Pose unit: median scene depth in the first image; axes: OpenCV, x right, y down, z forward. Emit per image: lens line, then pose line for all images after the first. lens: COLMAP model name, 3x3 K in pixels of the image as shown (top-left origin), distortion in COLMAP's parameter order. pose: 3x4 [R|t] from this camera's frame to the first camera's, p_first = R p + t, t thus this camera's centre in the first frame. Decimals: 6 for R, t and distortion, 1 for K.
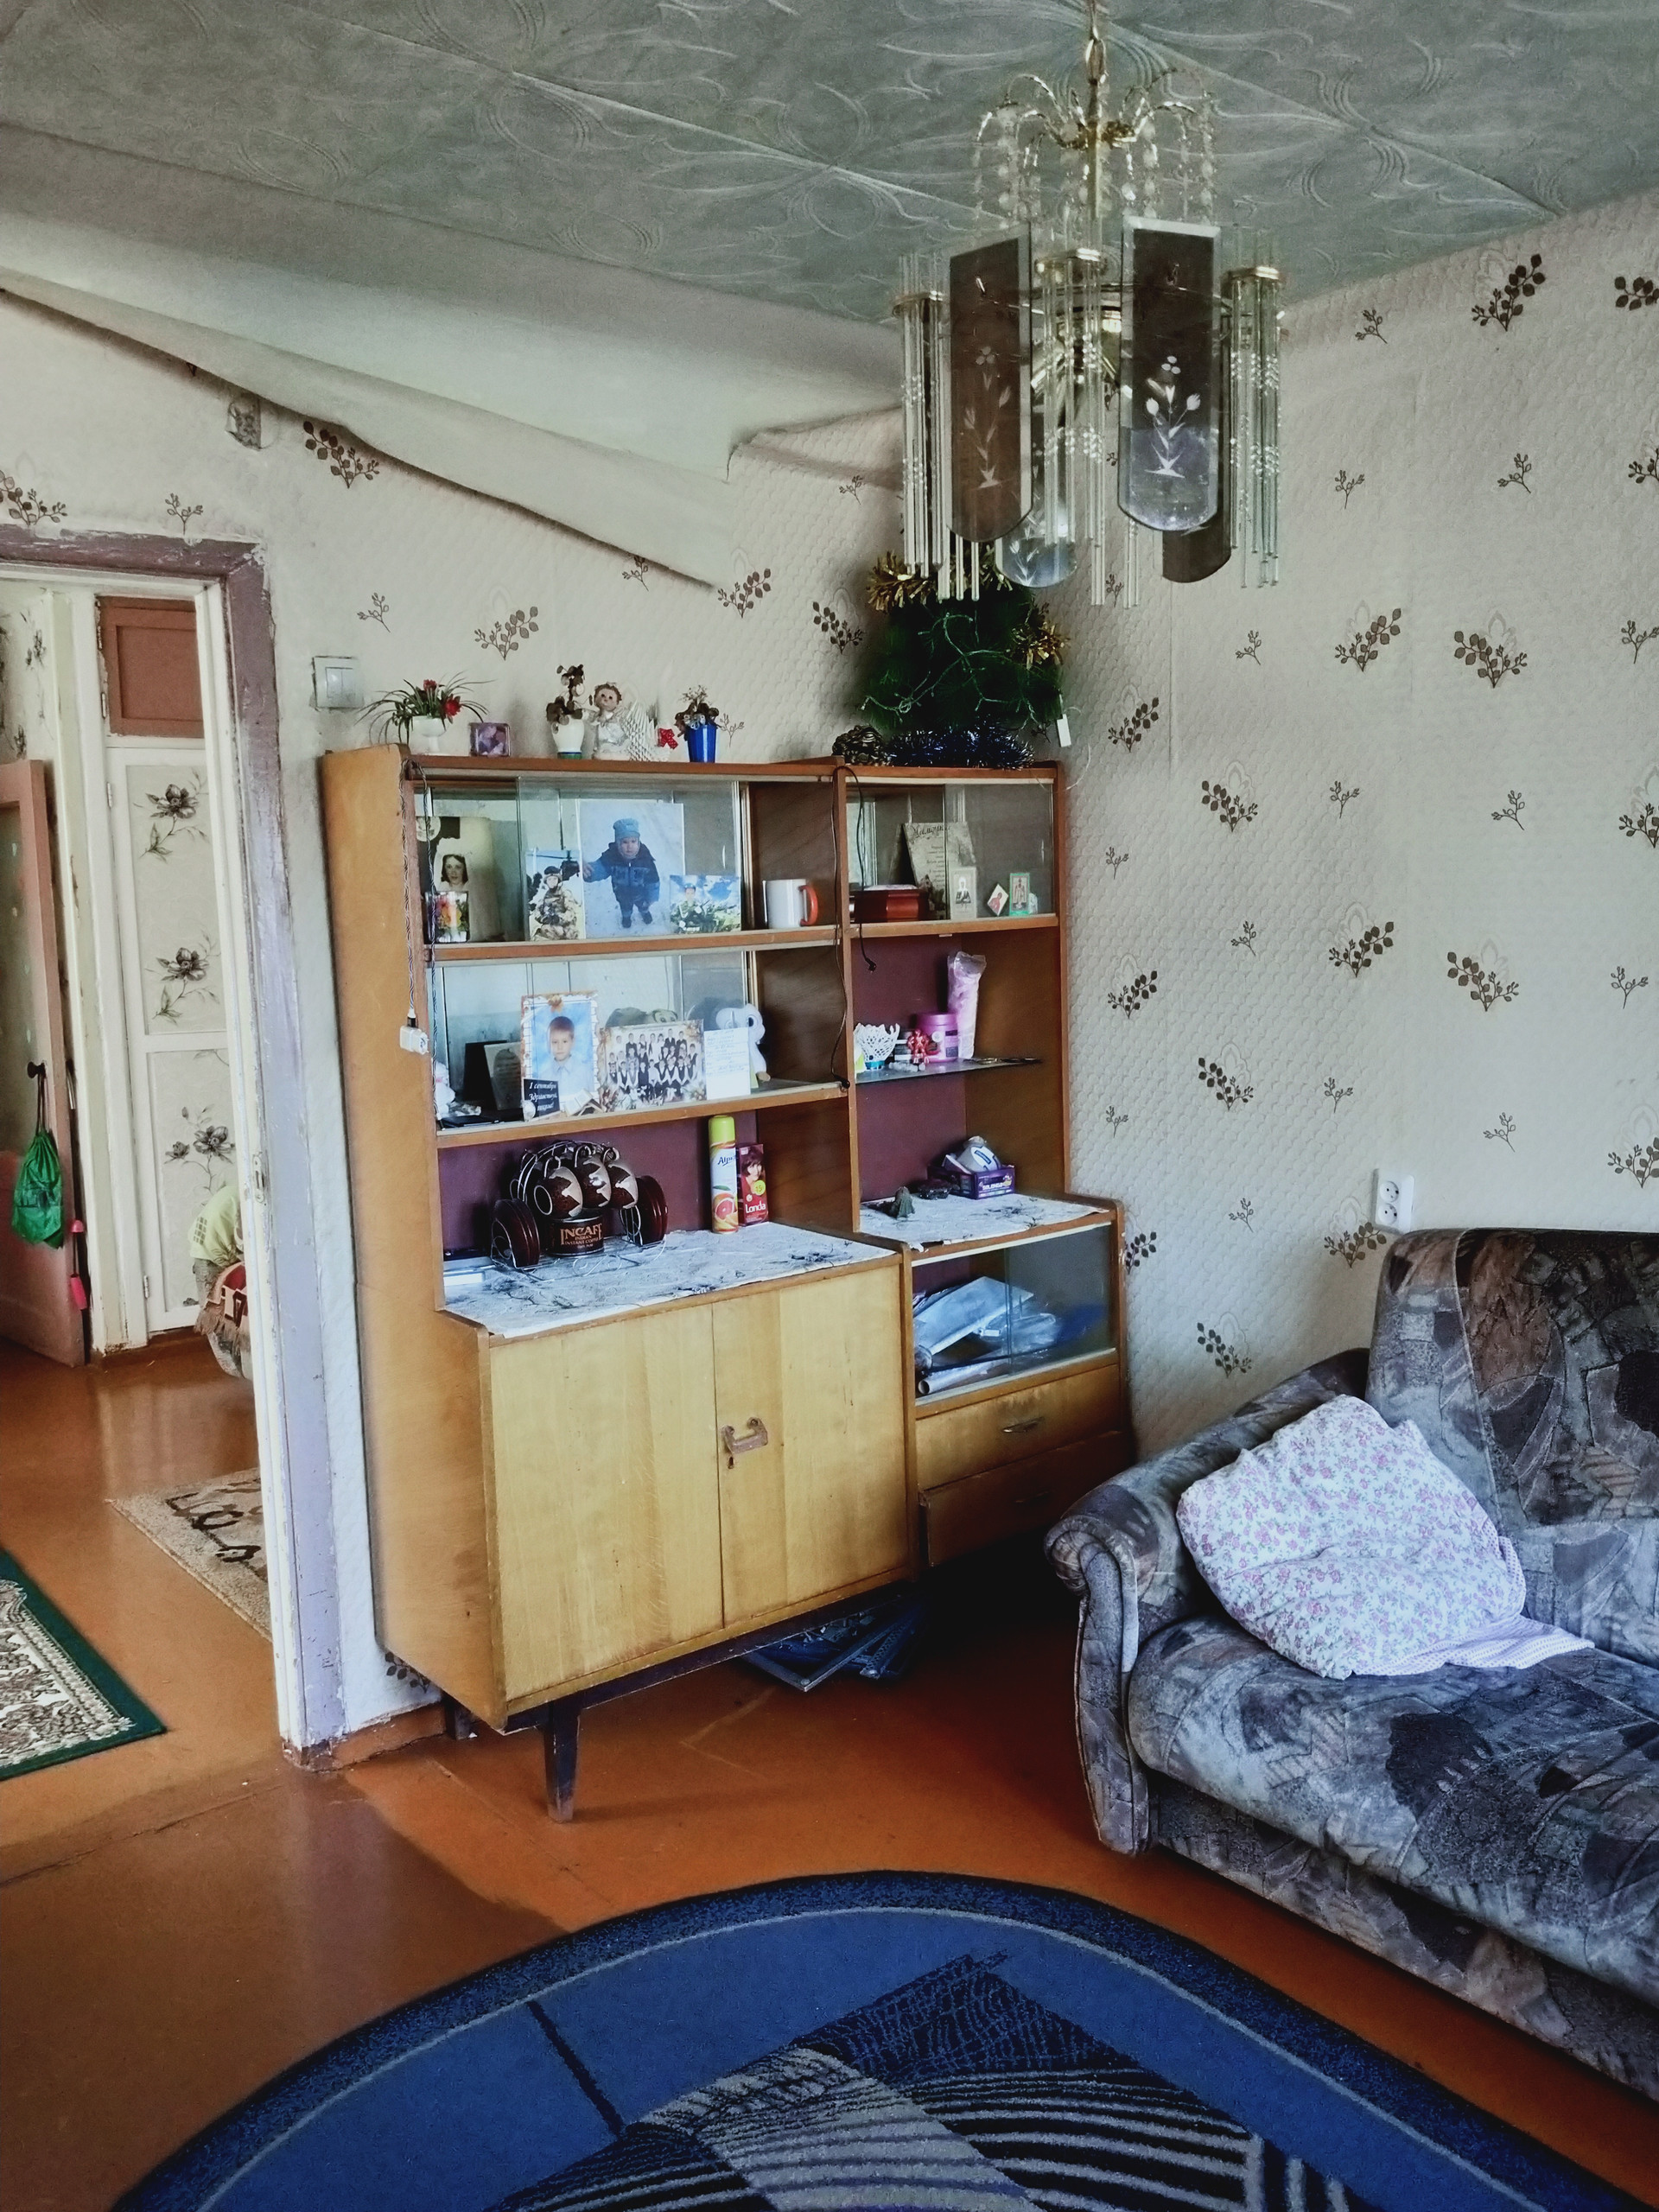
lens RADIAL K [[1763.0, 0, 830.1], [0, 1763.0, 1107.8], [0, 0, 1]] dist [0.014911, -0.013732]
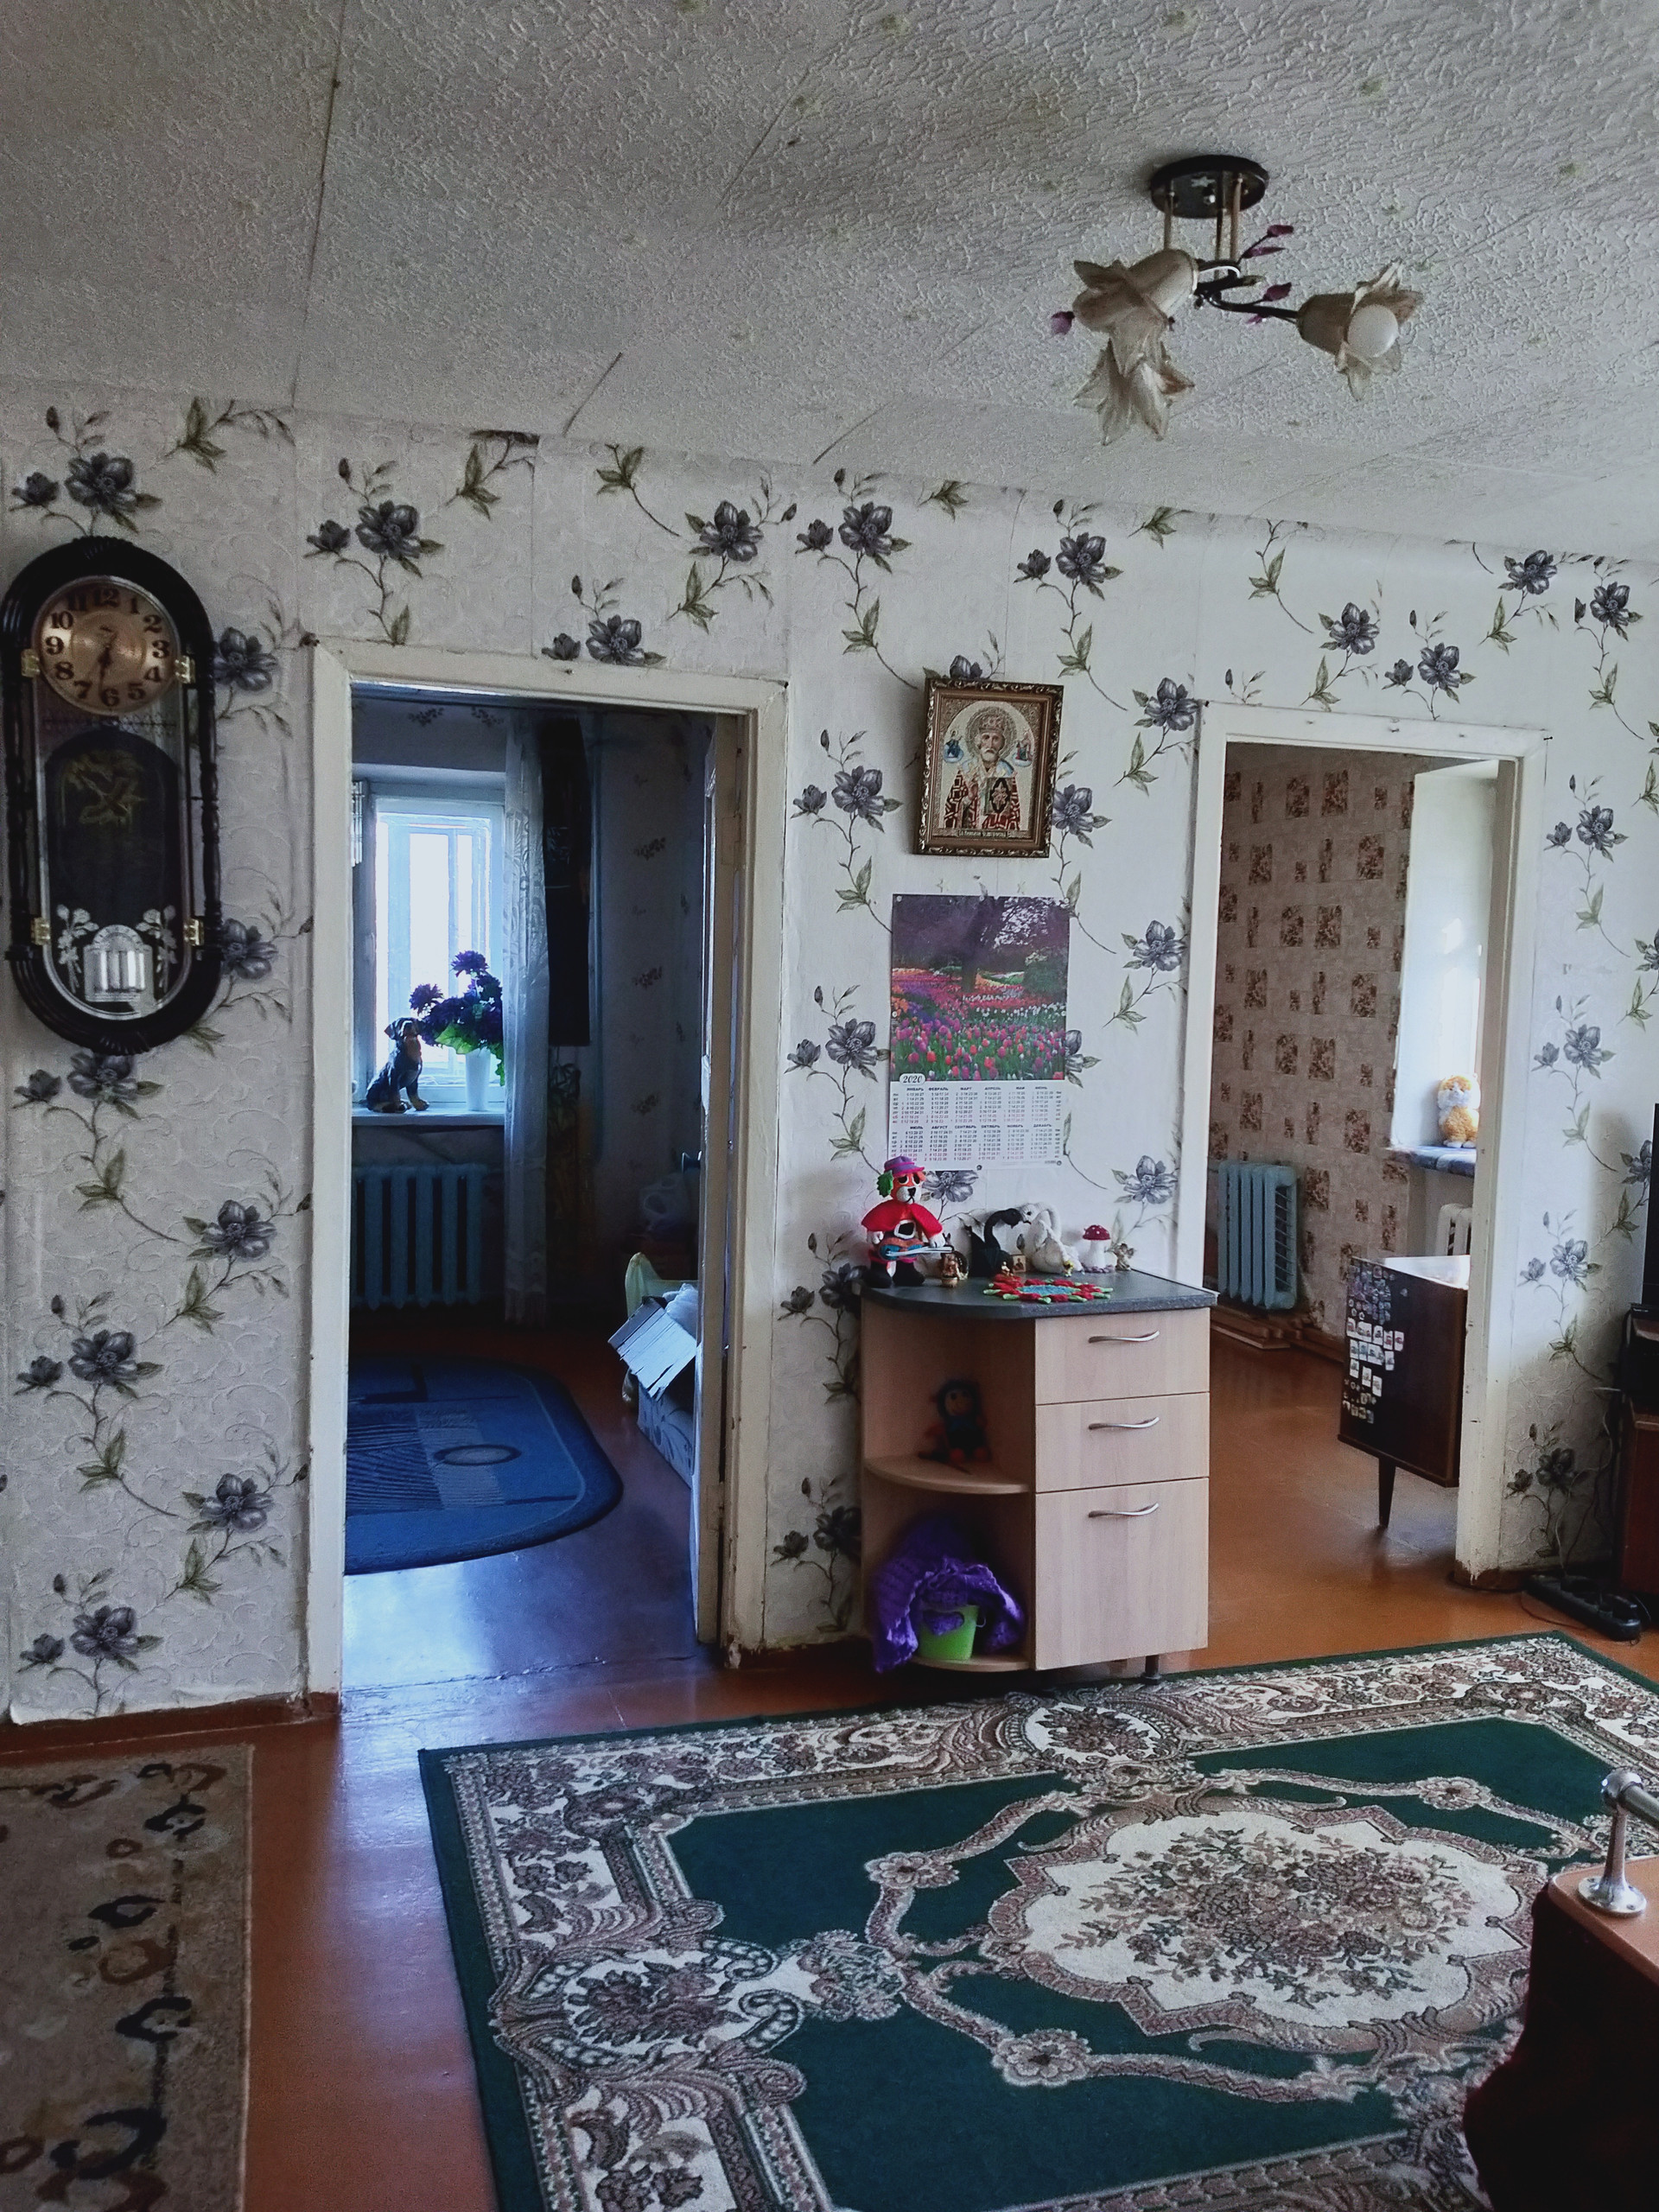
lens RADIAL K [[1763.0, 0, 831.2], [0, 1763.0, 1106.6], [0, 0, 1]] dist [0.014911, -0.013732]
pose [[-0.936339, -0.016644, 0.350703, -1.387991], [0.048855, 0.982982, 0.177089, -0.263199], [-0.347682, 0.182949, -0.919591, 2.613723]]
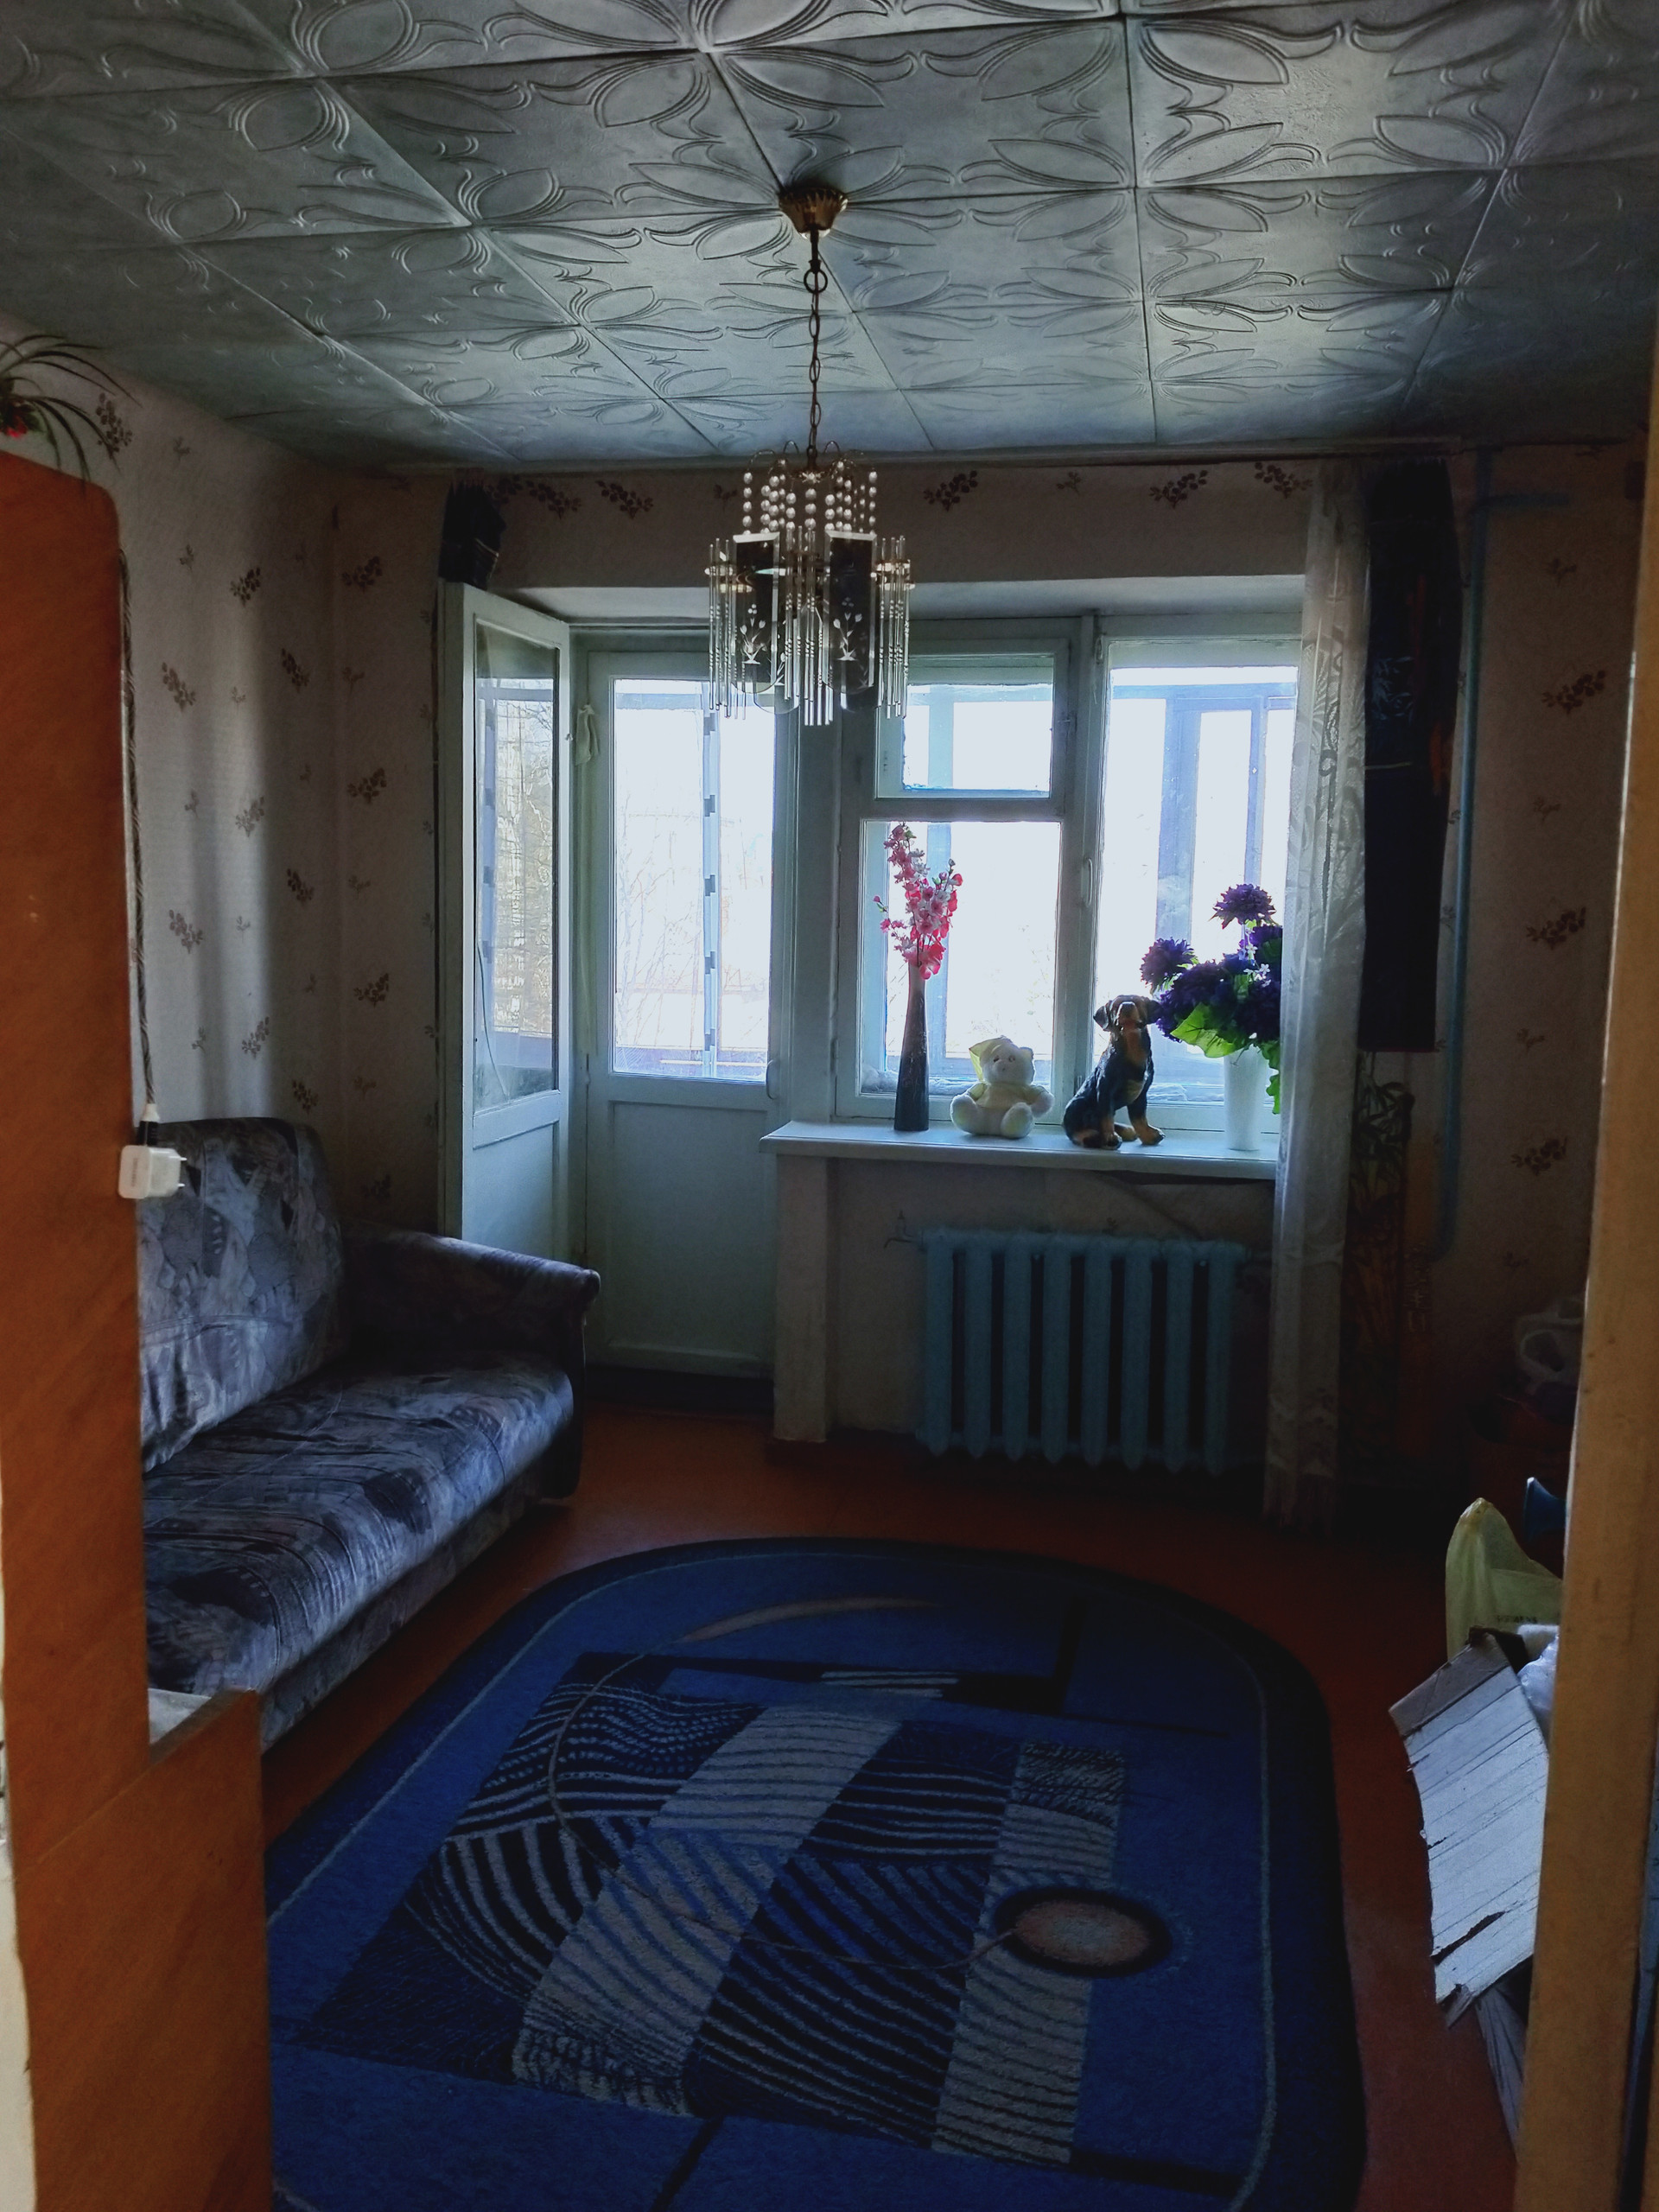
lens RADIAL K [[1763.0, 0, 832.5], [0, 1763.0, 1116.3], [0, 0, 1]] dist [0.014911, -0.013732]
pose [[-0.642448, -0.071127, 0.763021, -0.844313], [0.092235, 0.981268, 0.169131, -0.123702], [-0.760758, 0.179036, -0.623853, 1.423056]]
